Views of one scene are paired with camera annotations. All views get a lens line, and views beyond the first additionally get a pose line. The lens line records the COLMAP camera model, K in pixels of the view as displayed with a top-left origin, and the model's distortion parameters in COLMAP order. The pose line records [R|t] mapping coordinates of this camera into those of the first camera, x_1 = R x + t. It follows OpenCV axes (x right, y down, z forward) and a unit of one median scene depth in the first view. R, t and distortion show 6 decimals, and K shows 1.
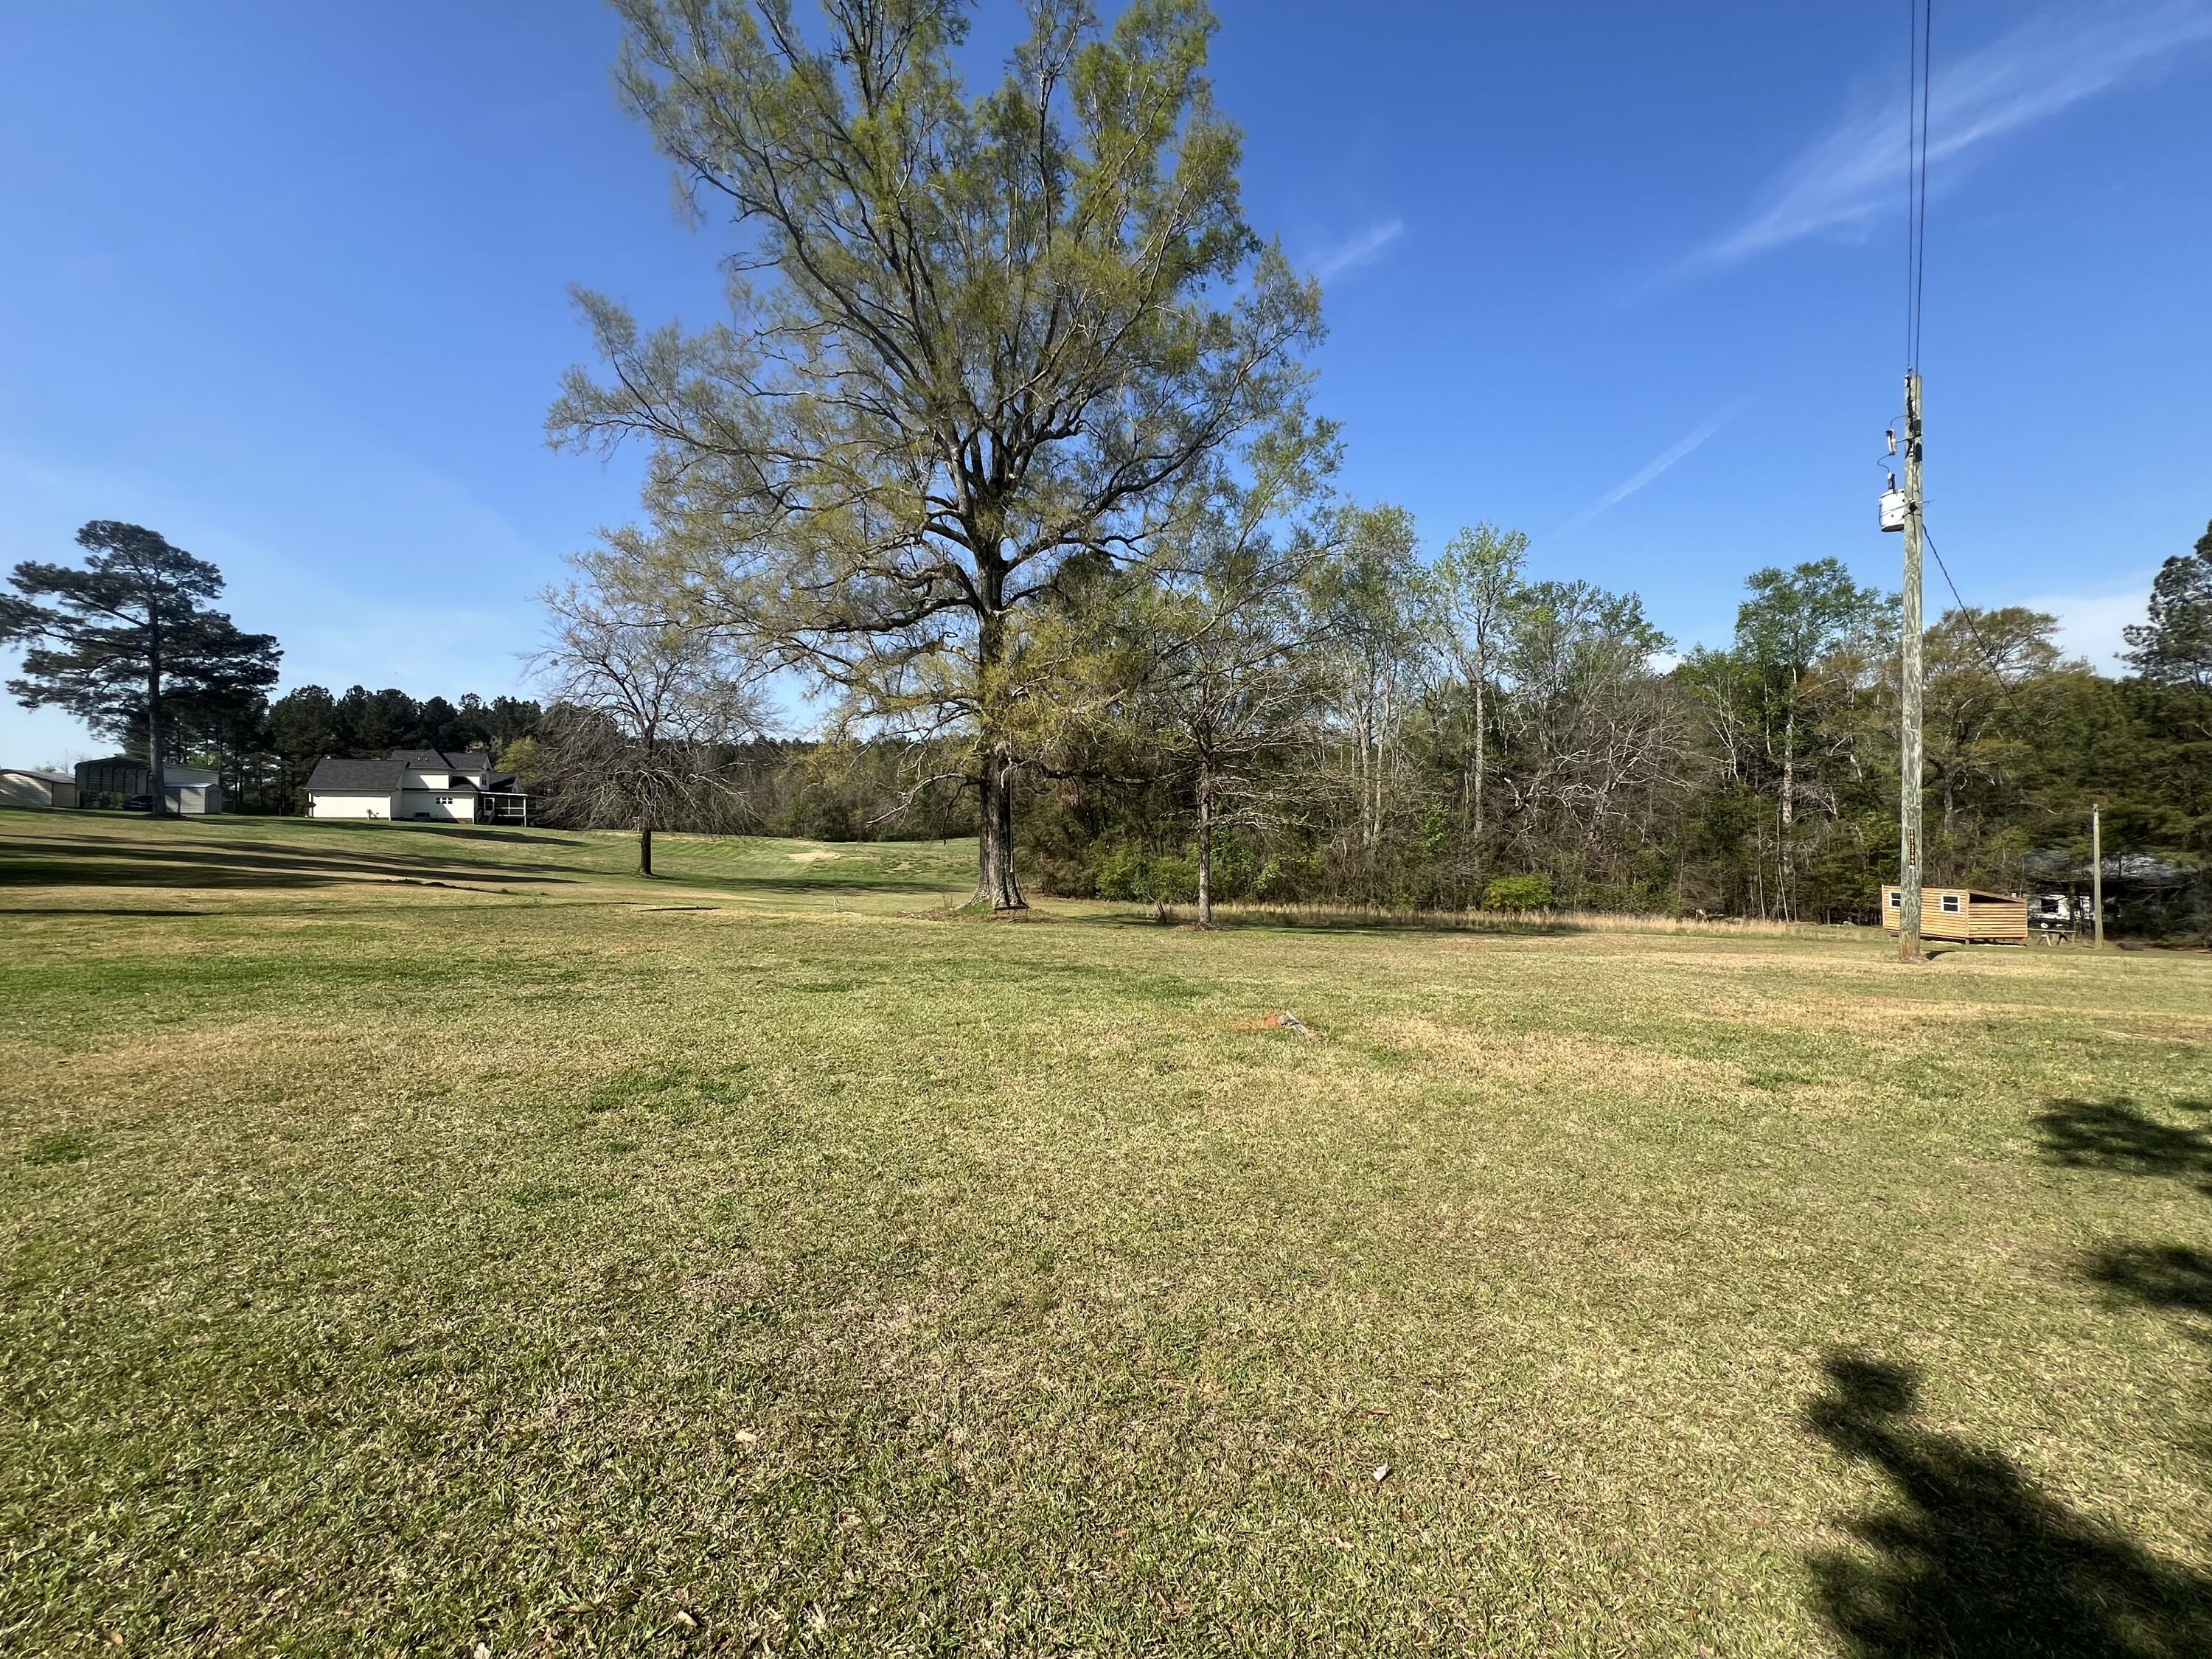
lens RADIAL K [[898.8, 0, 1105.5], [0, 898.8, 816.3], [0, 0, 1]] dist [0.010270, 0.000225]
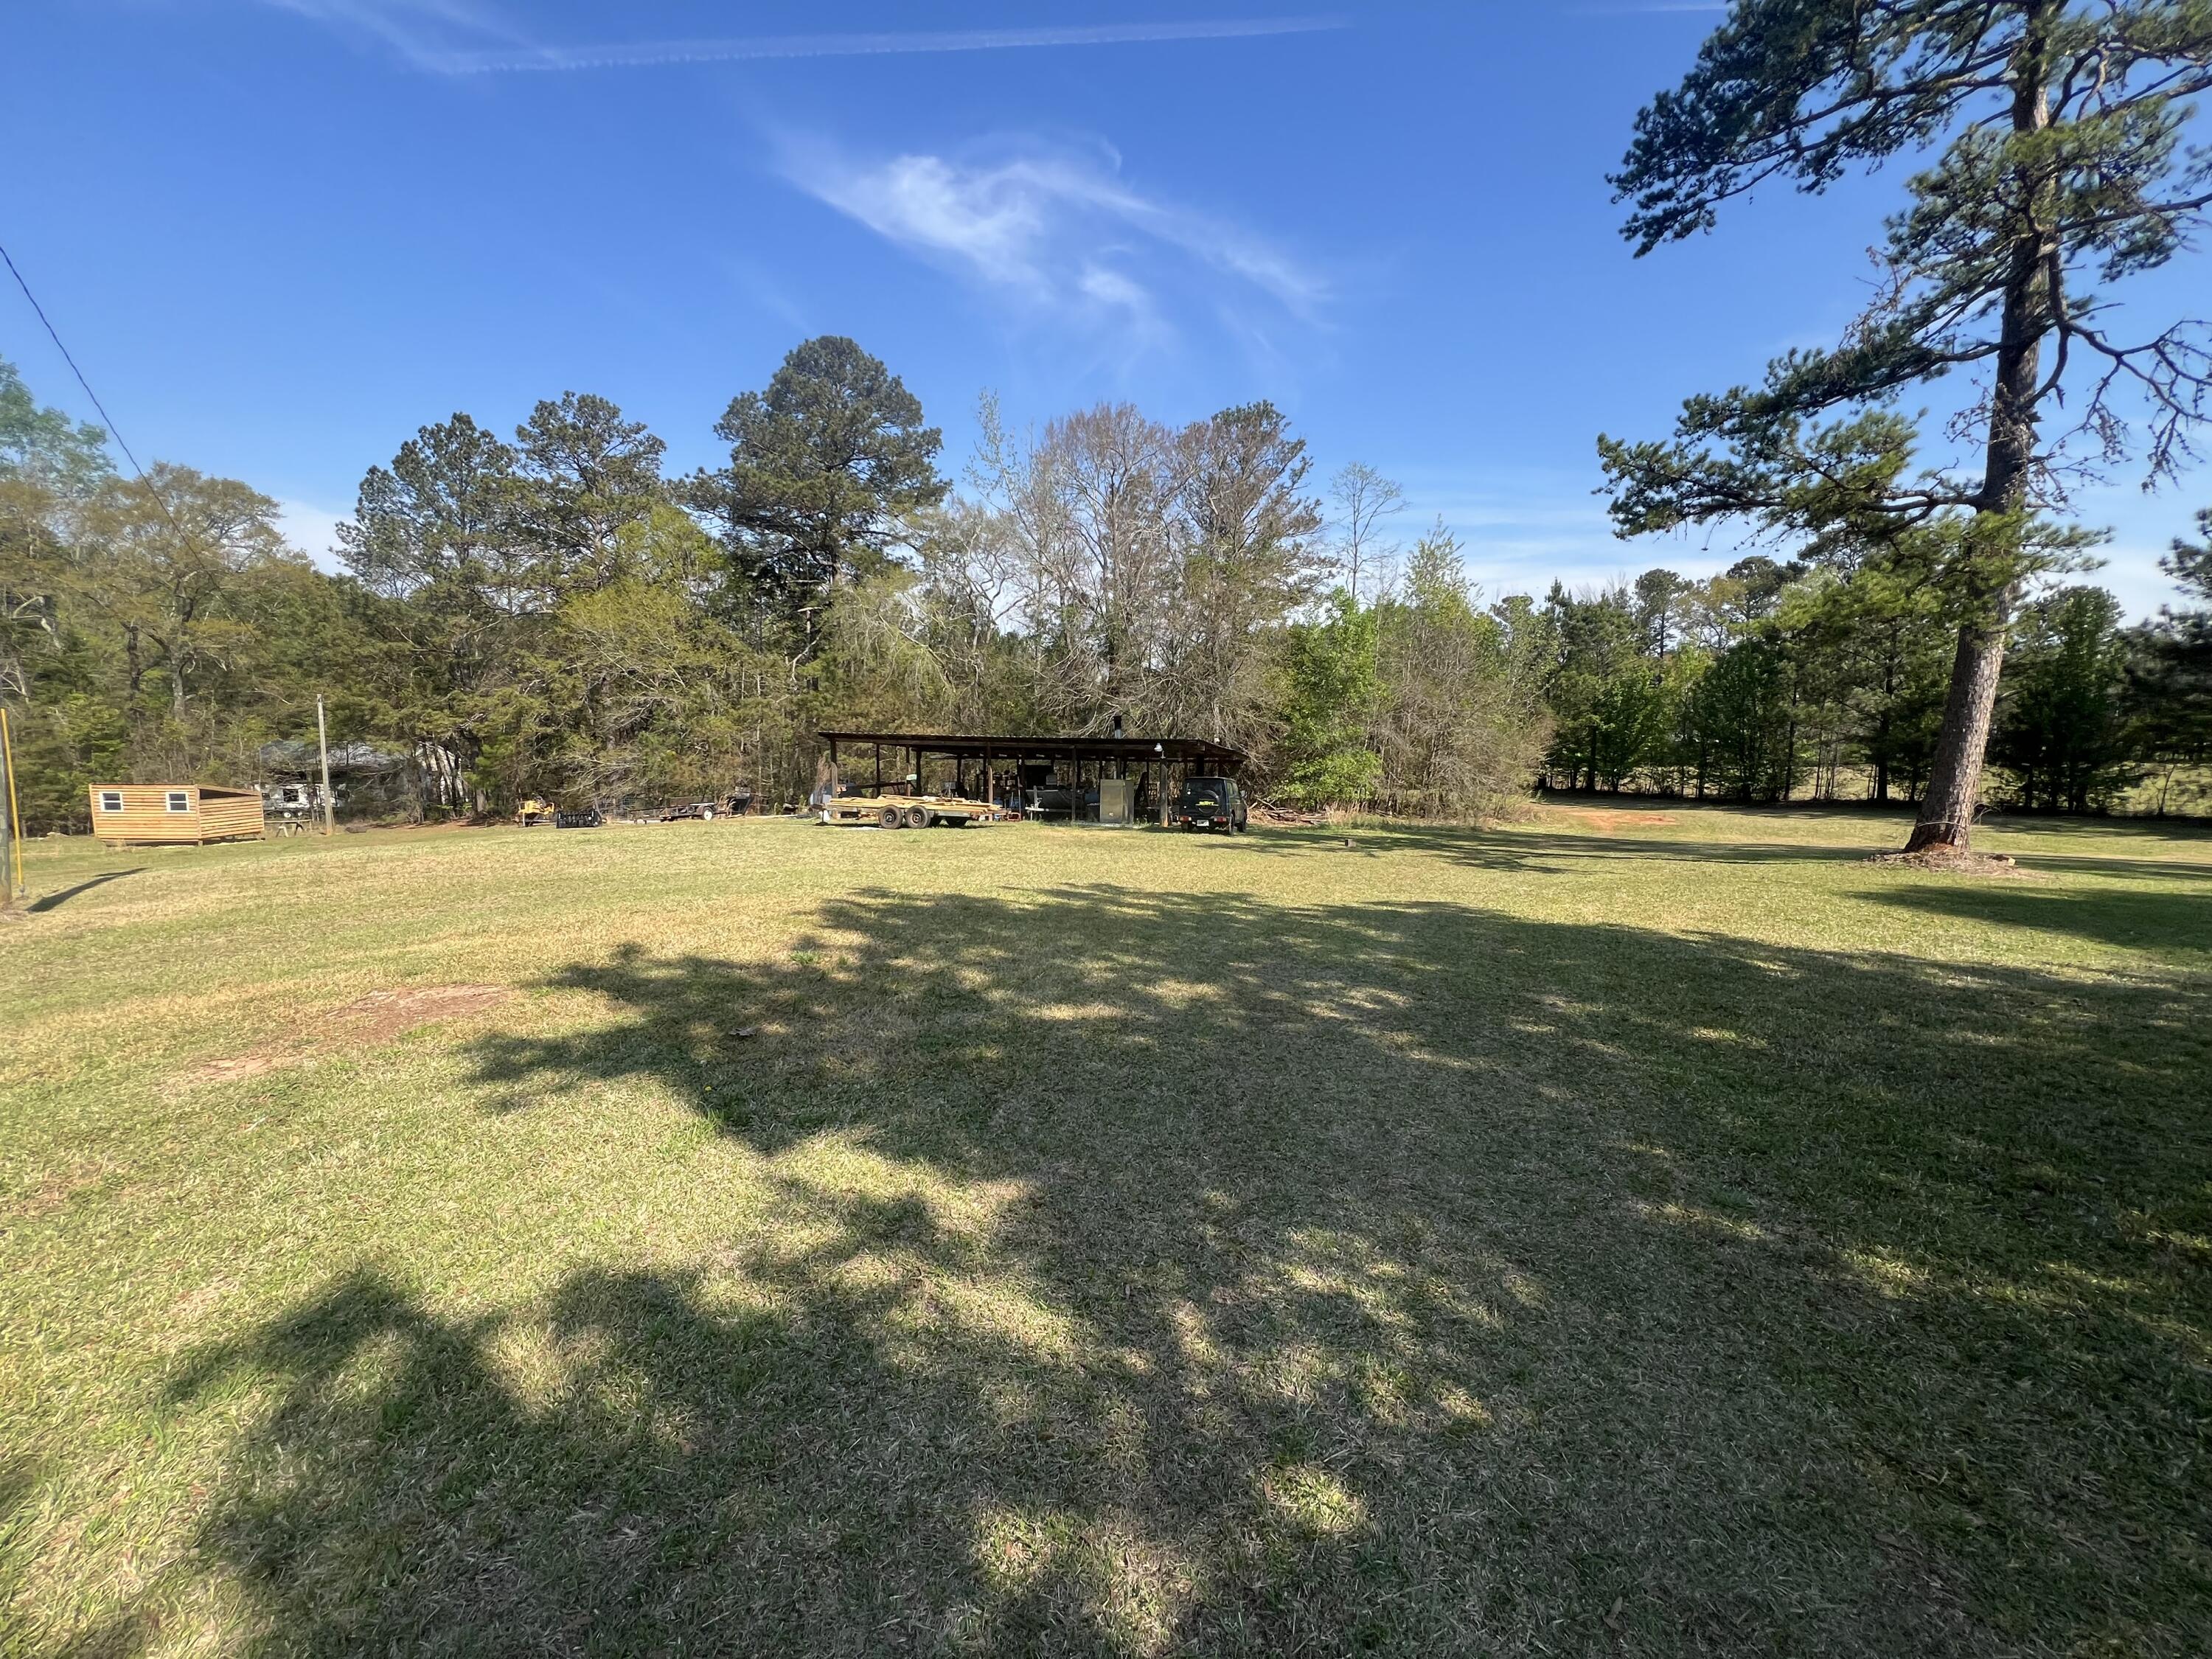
lens RADIAL K [[898.8, 0, 1105.5], [0, 898.8, 816.3], [0, 0, 1]] dist [0.010270, 0.000225]
pose [[0.041094, -0.088183, 0.995256, 0.073562], [-0.031146, 0.995501, 0.089490, 0.002913], [-0.998670, -0.034676, 0.038162, 0.056453]]
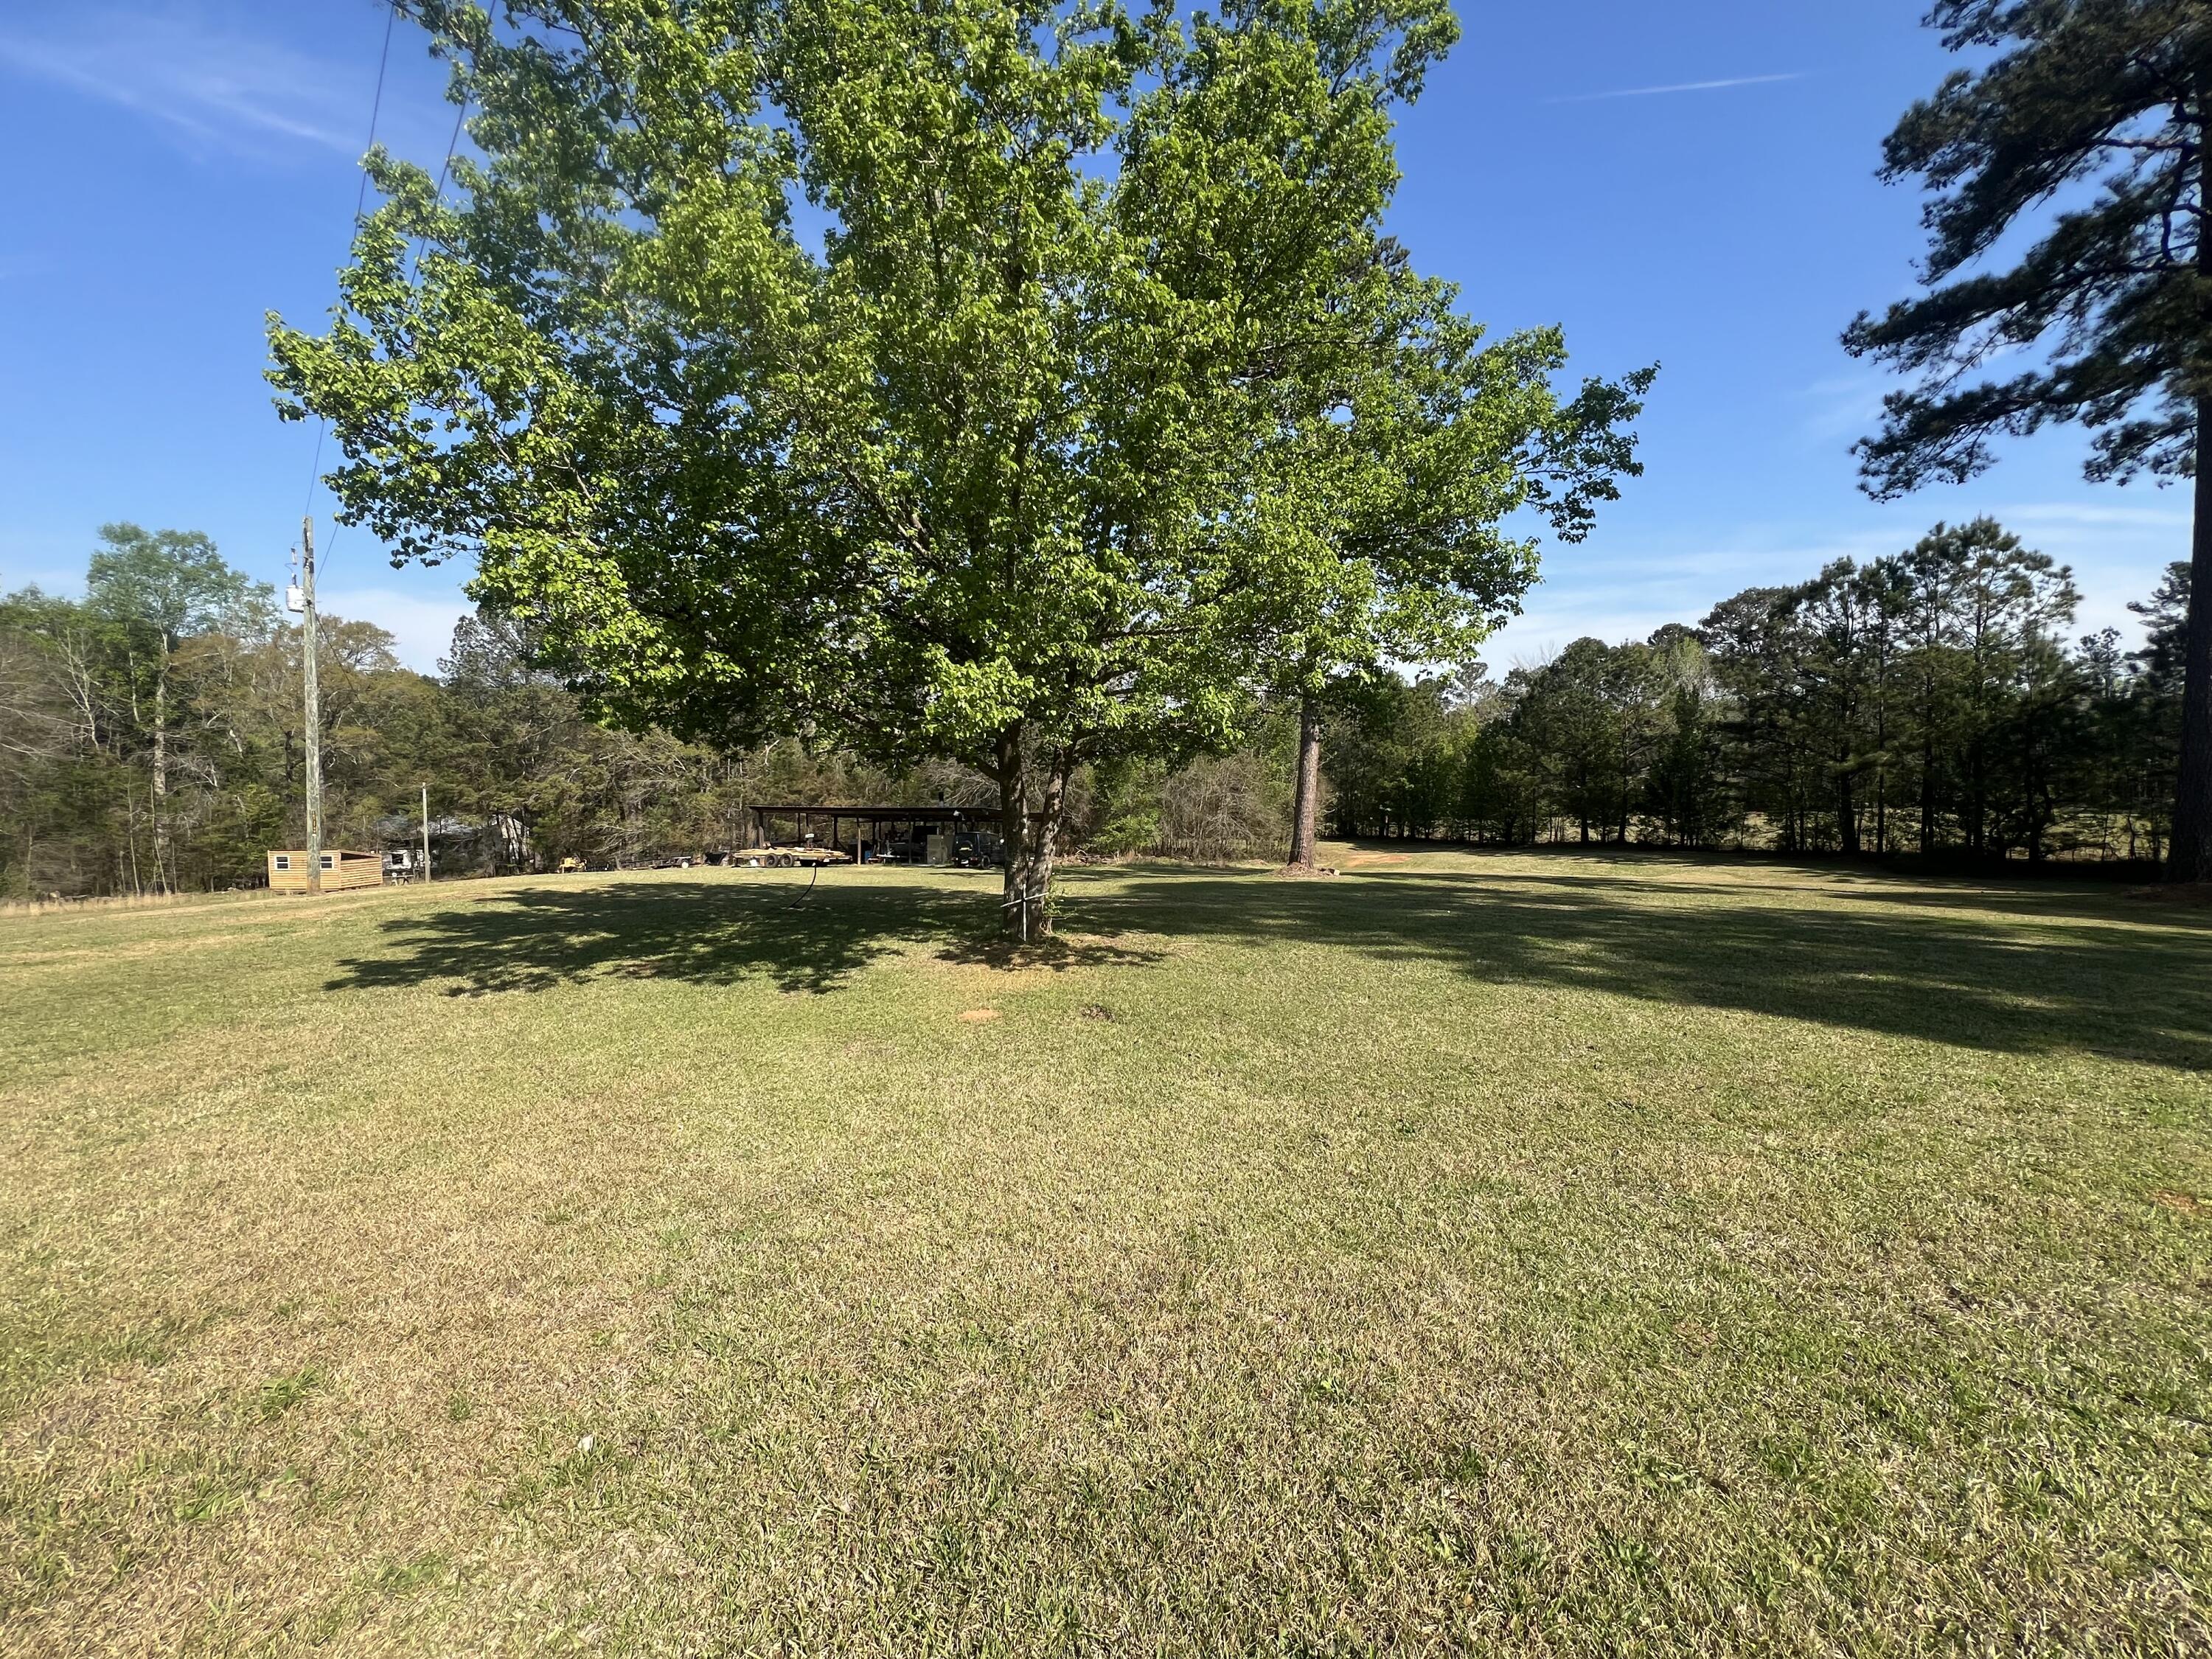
lens RADIAL K [[886.5, 0, 1098.3], [0, 886.5, 837.7], [0, 0, 1]] dist [0.001434, -0.000040]
pose [[0.097999, -0.049053, 0.993977, -0.120198], [-0.012196, 0.998650, 0.050486, -0.007720], [-0.995112, -0.017070, 0.097269, -0.117955]]
